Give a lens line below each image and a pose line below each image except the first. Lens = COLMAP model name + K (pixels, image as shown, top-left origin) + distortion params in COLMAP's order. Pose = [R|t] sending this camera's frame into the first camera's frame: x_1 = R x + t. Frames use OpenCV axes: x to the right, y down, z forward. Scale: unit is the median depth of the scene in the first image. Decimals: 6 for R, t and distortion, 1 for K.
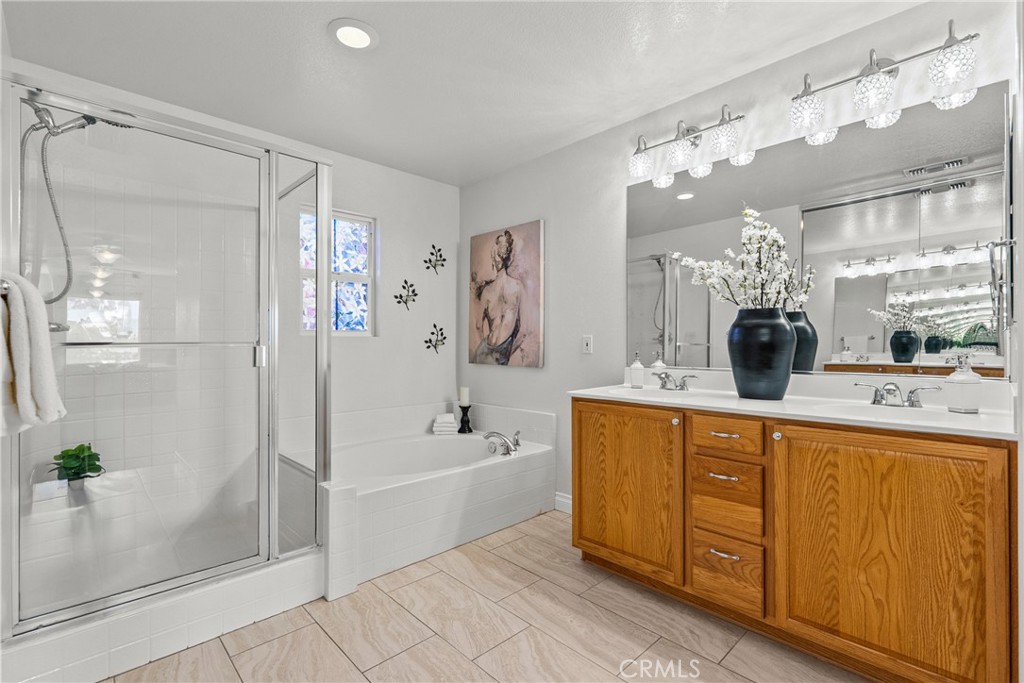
lens RADIAL K [[469.8, 0, 512.1], [0, 469.8, 343.5], [0, 0, 1]] dist [-0.002776, 0.002627]
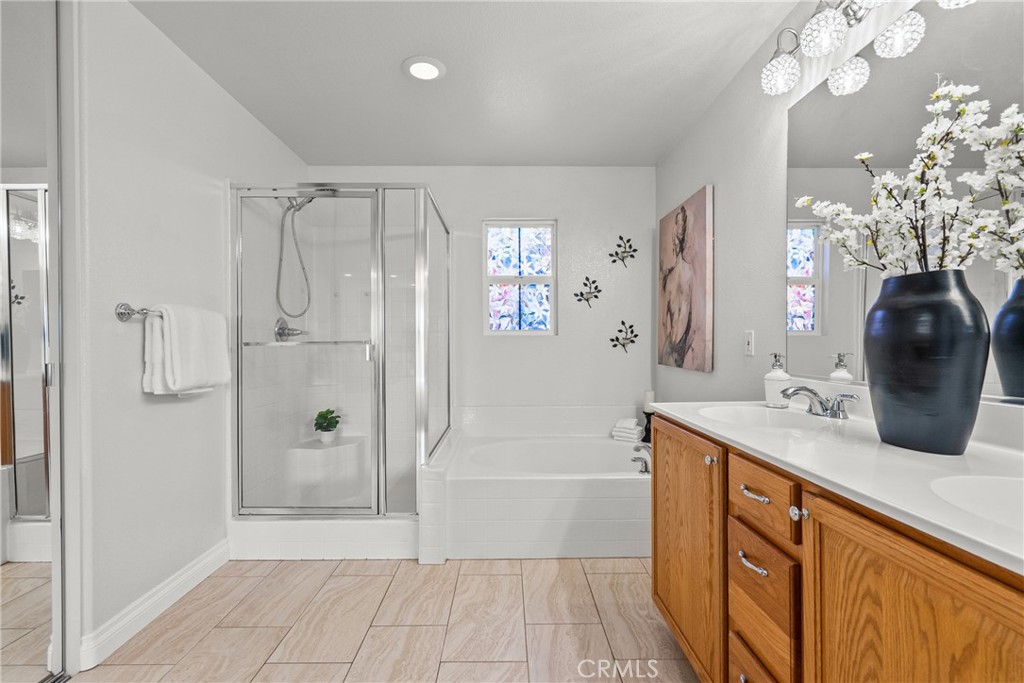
lens RADIAL K [[469.8, 0, 508.8], [0, 469.8, 343.0], [0, 0, 1]] dist [-0.002776, 0.002627]
pose [[0.724489, 0.000640, -0.689286, 0.346066], [0.001281, 0.999997, 0.002275, -0.000095], [0.689285, -0.002531, 0.724486, 0.188881]]
